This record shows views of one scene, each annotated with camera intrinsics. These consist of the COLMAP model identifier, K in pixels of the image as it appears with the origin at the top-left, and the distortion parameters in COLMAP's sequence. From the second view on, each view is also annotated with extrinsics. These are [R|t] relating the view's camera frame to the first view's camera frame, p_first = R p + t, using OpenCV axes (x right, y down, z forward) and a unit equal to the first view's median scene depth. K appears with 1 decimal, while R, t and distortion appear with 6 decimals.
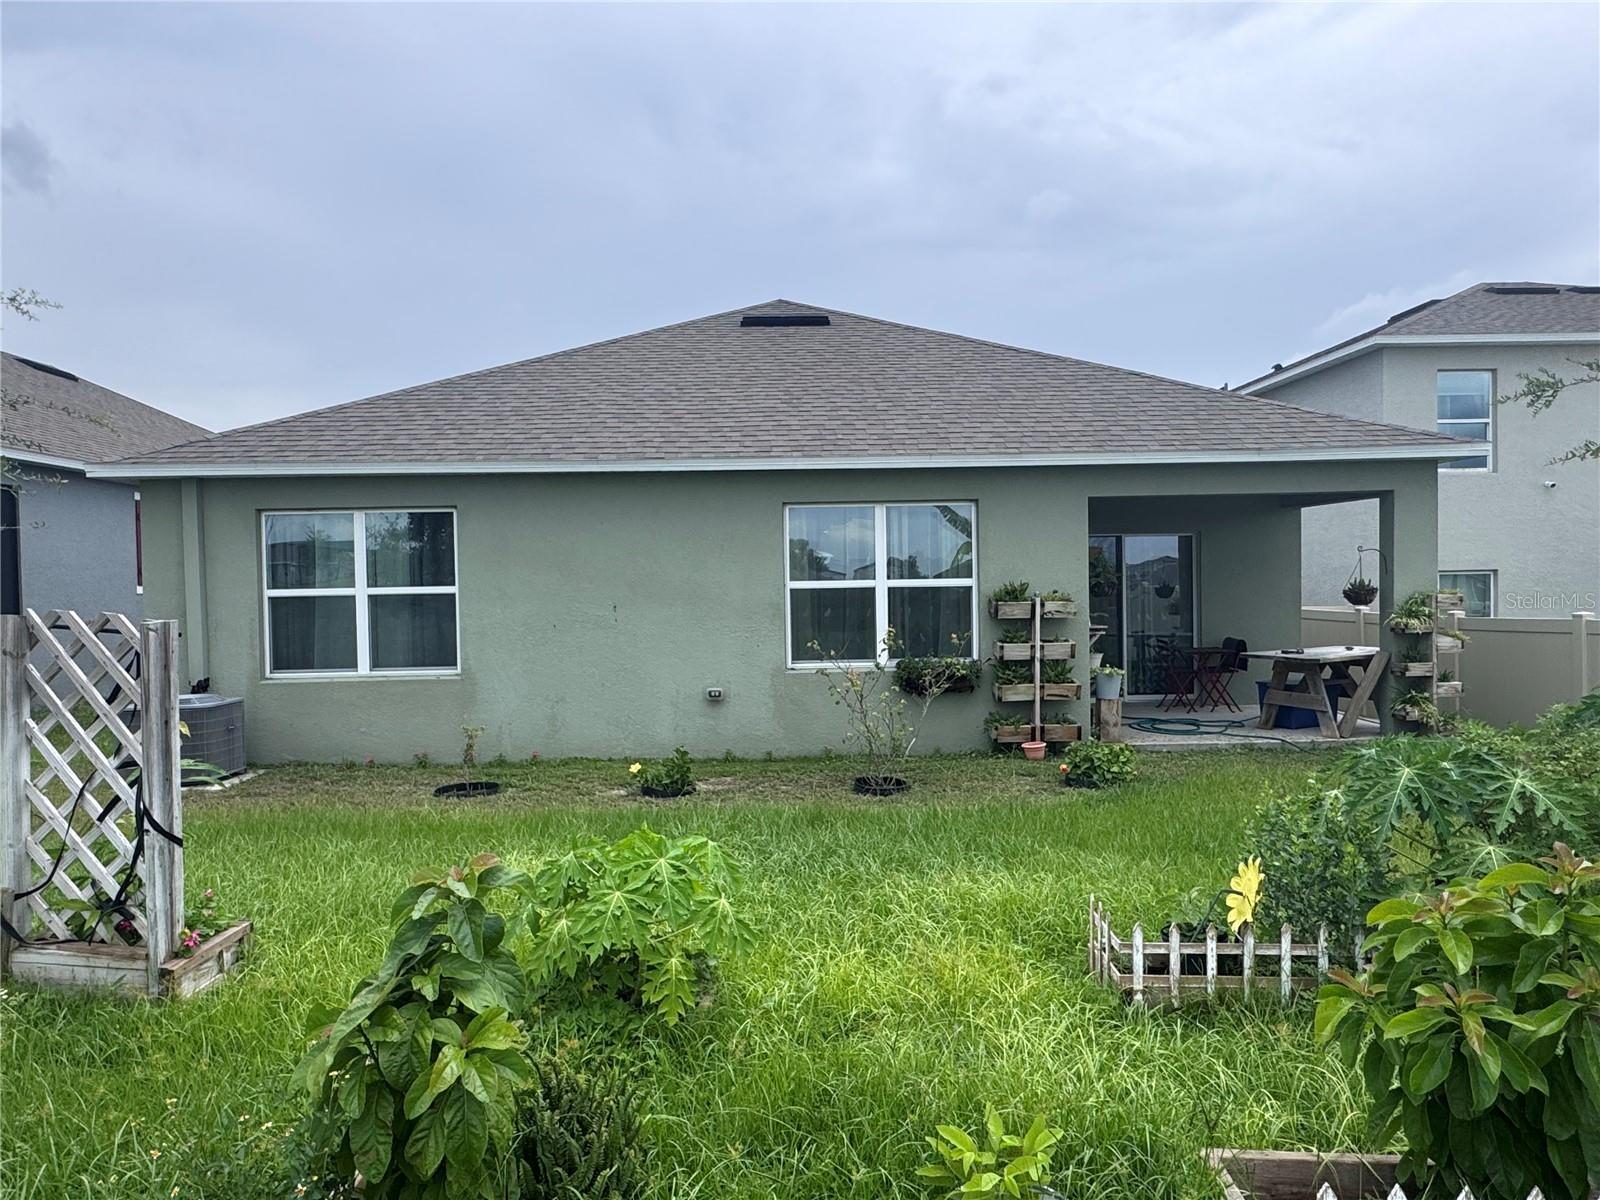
lens RADIAL K [[1009.4, 0, 800.0], [0, 1009.4, 600.0], [0, 0, 1]] dist [-0.004874, -0.000845]
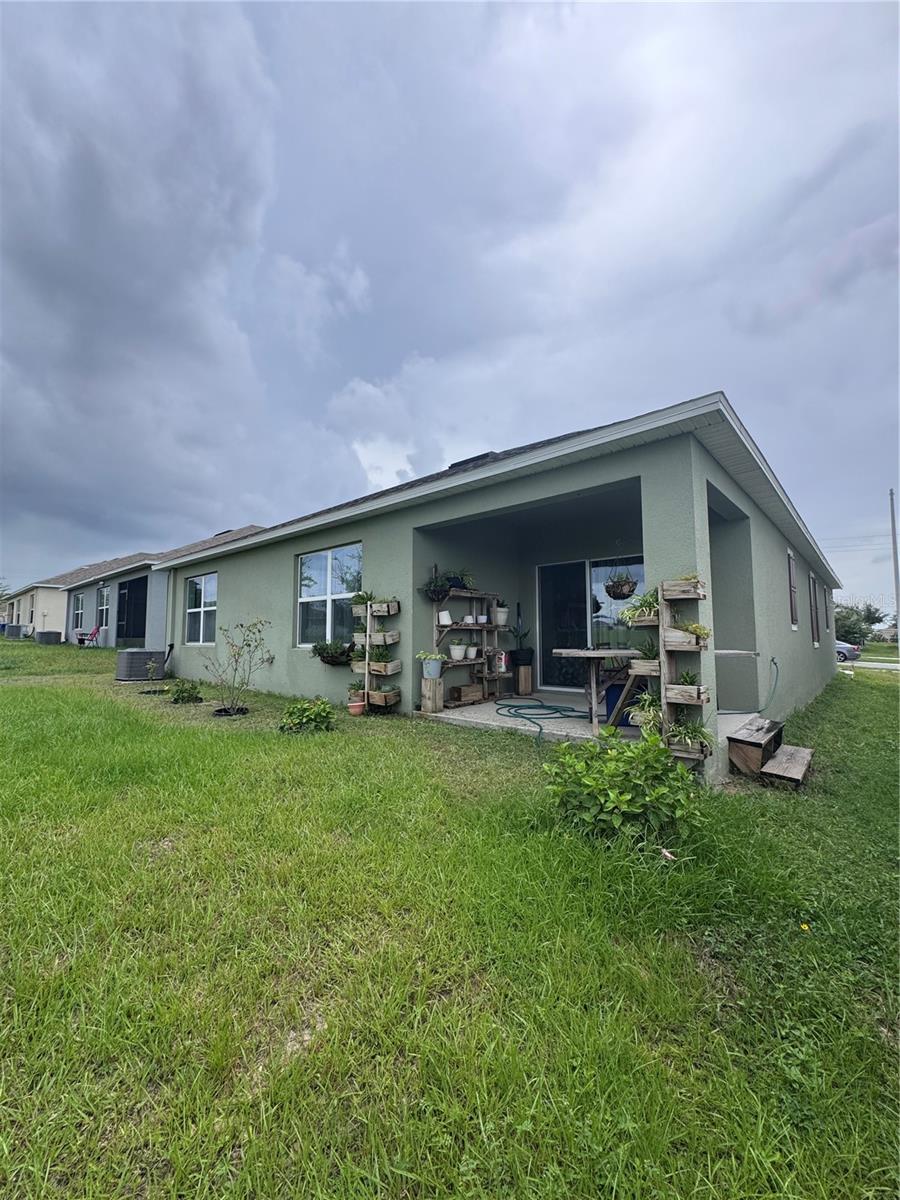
lens RADIAL K [[479.0, 0, 451.2], [0, 479.0, 598.0], [0, 0, 1]] dist [-0.002325, 0.000393]
pose [[0.737726, -0.040005, -0.673914, 0.763883], [-0.020441, 0.996461, -0.081529, 0.045212], [0.674791, 0.073922, 0.734298, 0.564816]]
